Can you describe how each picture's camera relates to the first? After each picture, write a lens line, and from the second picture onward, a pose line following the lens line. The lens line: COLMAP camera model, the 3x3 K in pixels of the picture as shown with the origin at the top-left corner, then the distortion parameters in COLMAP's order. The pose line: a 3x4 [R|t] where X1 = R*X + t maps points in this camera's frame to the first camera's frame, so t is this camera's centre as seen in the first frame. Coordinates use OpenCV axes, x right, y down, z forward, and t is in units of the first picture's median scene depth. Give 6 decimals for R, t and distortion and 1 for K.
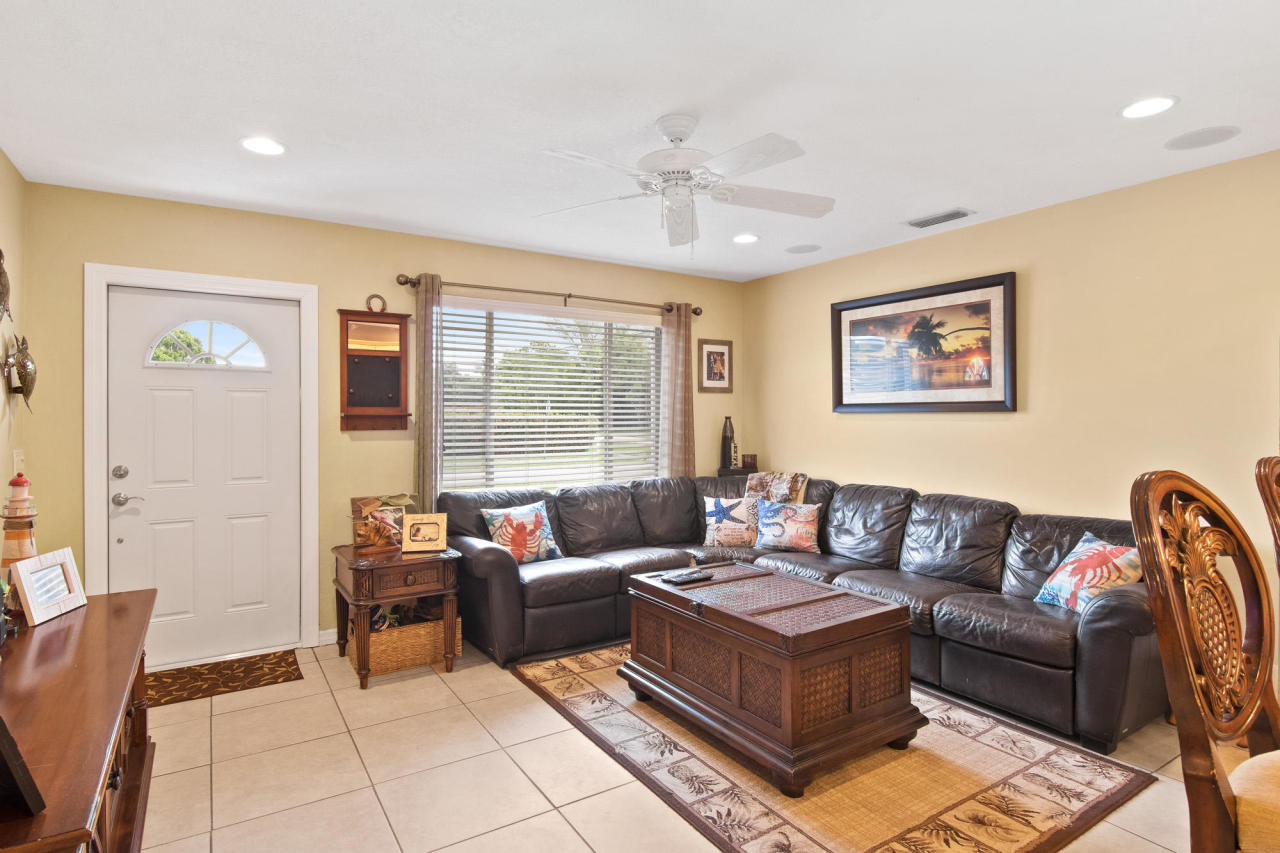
lens RADIAL K [[679.2, 0, 635.9], [0, 679.2, 420.5], [0, 0, 1]] dist [0.002499, -0.002505]
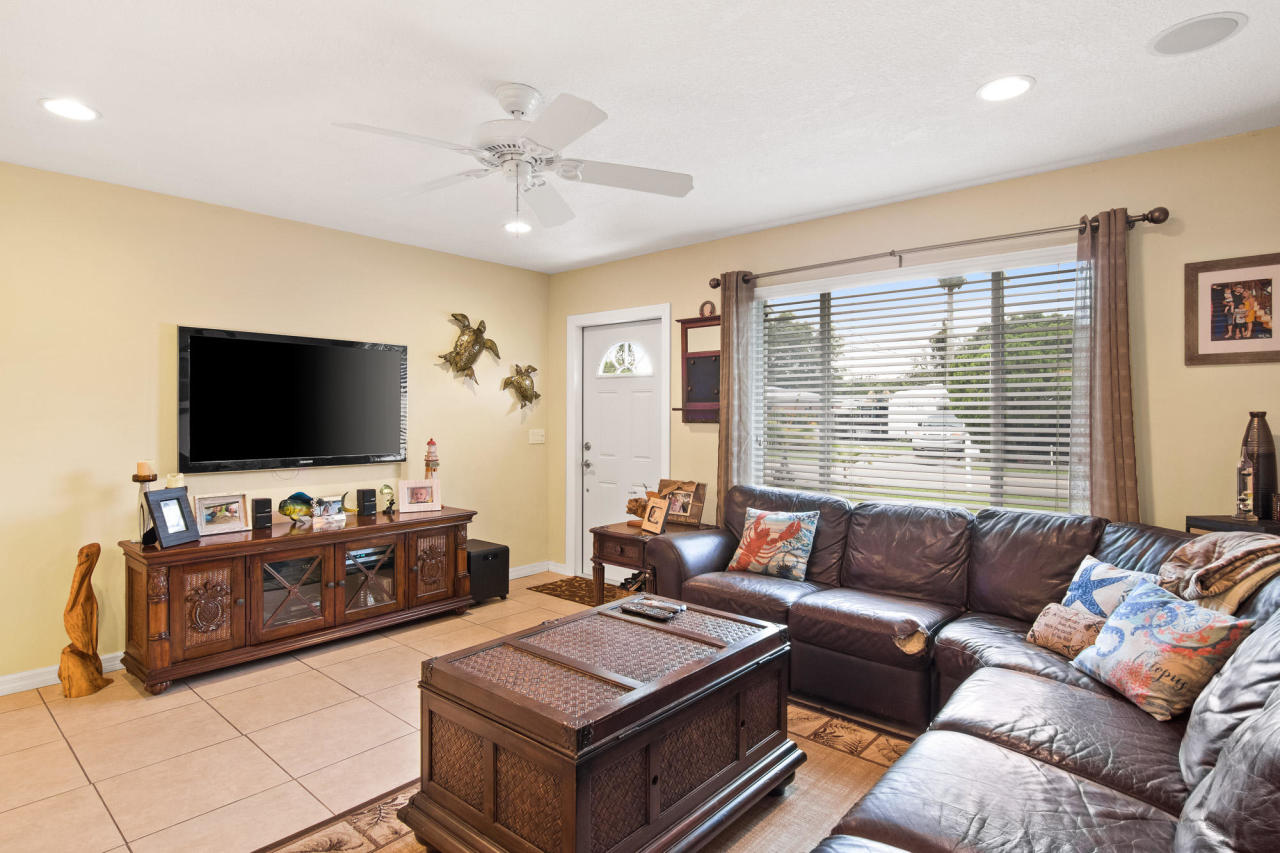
lens RADIAL K [[679.2, 0, 633.2], [0, 679.2, 420.2], [0, 0, 1]] dist [0.002499, -0.002505]
pose [[0.252960, 0.013646, -0.967380, 0.660257], [-0.008568, 0.999893, 0.011865, -0.002607], [0.967439, 0.005288, 0.253050, 0.604508]]
